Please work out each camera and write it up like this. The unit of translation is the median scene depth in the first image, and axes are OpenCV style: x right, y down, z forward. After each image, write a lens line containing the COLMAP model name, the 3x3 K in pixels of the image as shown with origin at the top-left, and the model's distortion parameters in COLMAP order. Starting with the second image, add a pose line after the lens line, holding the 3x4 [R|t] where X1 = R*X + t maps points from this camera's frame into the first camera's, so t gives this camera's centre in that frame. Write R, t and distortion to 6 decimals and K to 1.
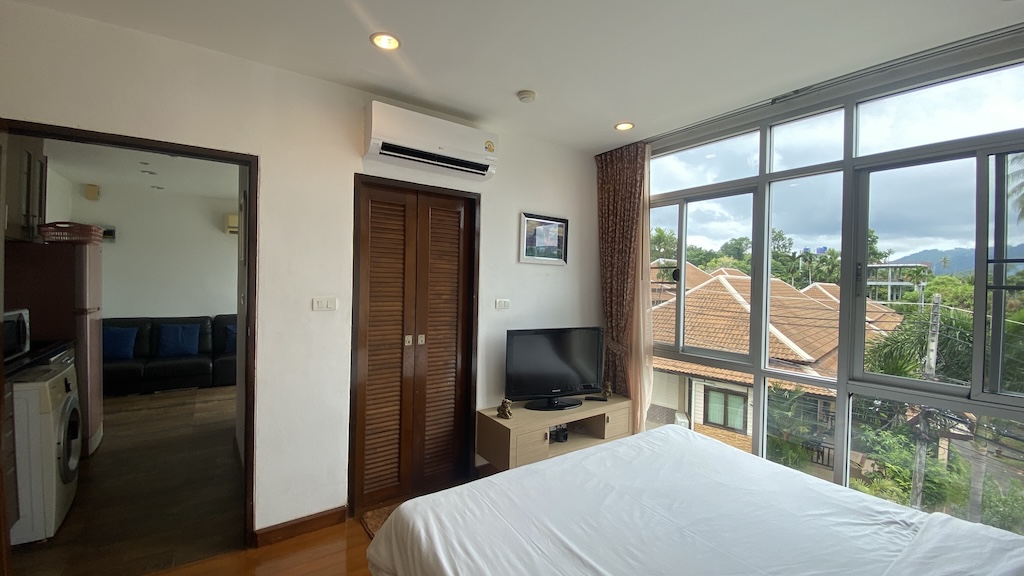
lens RADIAL K [[416.3, 0, 511.3], [0, 416.3, 286.5], [0, 0, 1]] dist [0.021539, -0.020727]
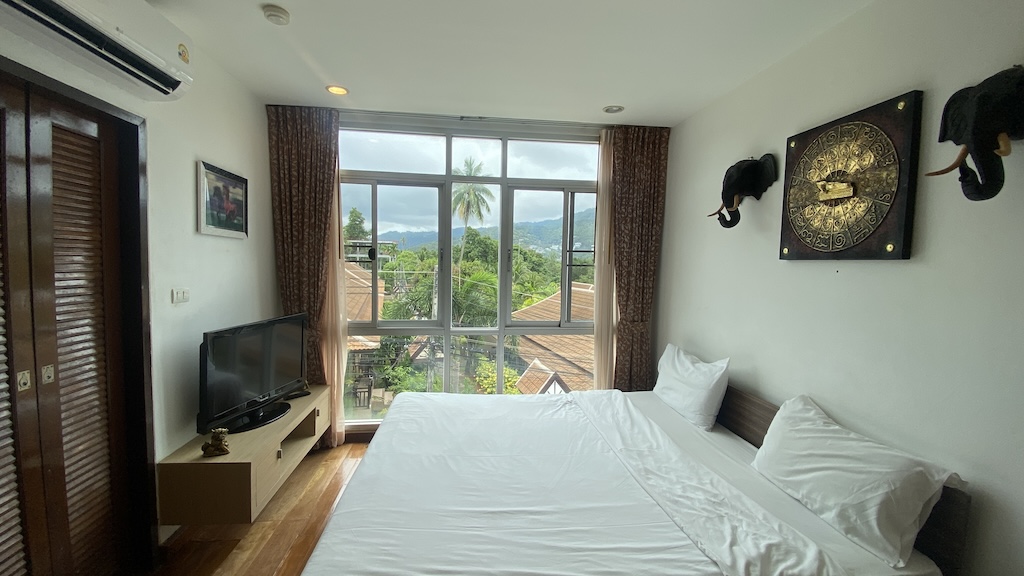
lens RADIAL K [[416.3, 0, 511.3], [0, 416.3, 286.5], [0, 0, 1]] dist [0.021539, -0.020727]
pose [[0.468838, -0.060268, 0.881226, -0.355554], [-0.000856, 0.997638, 0.068685, -0.018206], [-0.883284, -0.032957, 0.467679, 0.211145]]
